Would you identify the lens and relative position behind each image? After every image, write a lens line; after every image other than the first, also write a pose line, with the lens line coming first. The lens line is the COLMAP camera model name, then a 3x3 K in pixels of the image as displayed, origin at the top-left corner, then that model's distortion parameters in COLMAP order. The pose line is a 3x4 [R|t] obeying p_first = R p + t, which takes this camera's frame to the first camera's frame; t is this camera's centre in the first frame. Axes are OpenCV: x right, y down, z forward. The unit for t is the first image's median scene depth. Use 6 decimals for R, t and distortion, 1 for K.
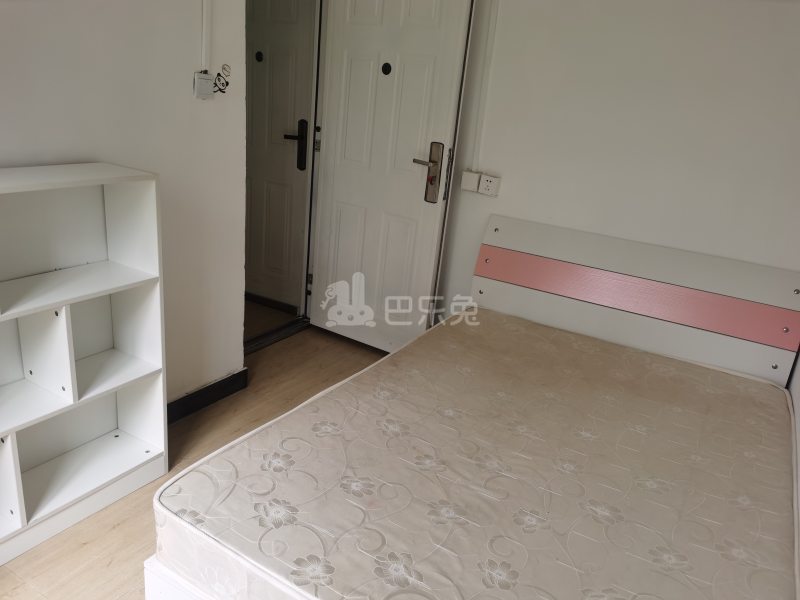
lens RADIAL K [[604.9, 0, 400.0], [0, 604.9, 300.0], [0, 0, 1]] dist [0.087262, -0.133333]
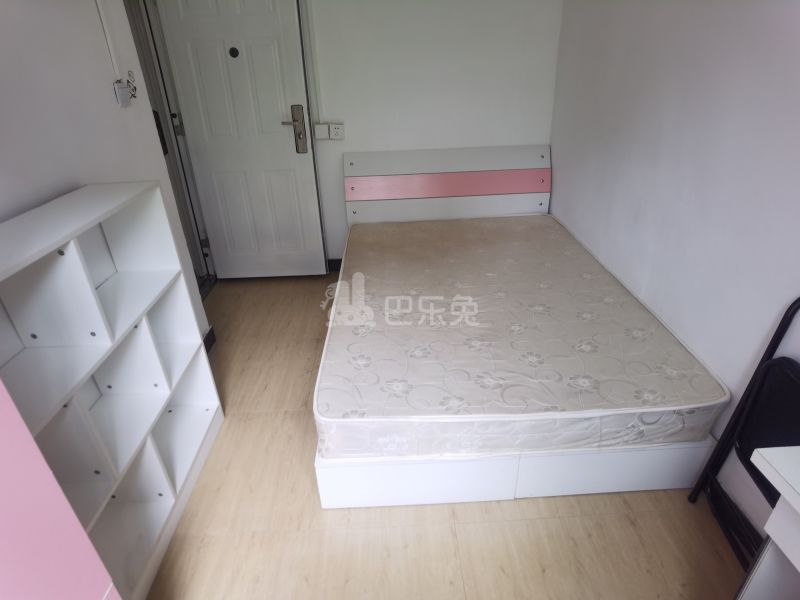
lens RADIAL K [[445.5, 0, 400.0], [0, 445.5, 300.0], [0, 0, 1]] dist [0.000787, -0.000649]
pose [[0.848839, -0.359120, 0.387950, -0.379793], [0.279378, 0.927733, 0.247507, -0.075805], [-0.448799, -0.101709, 0.887826, 0.053189]]
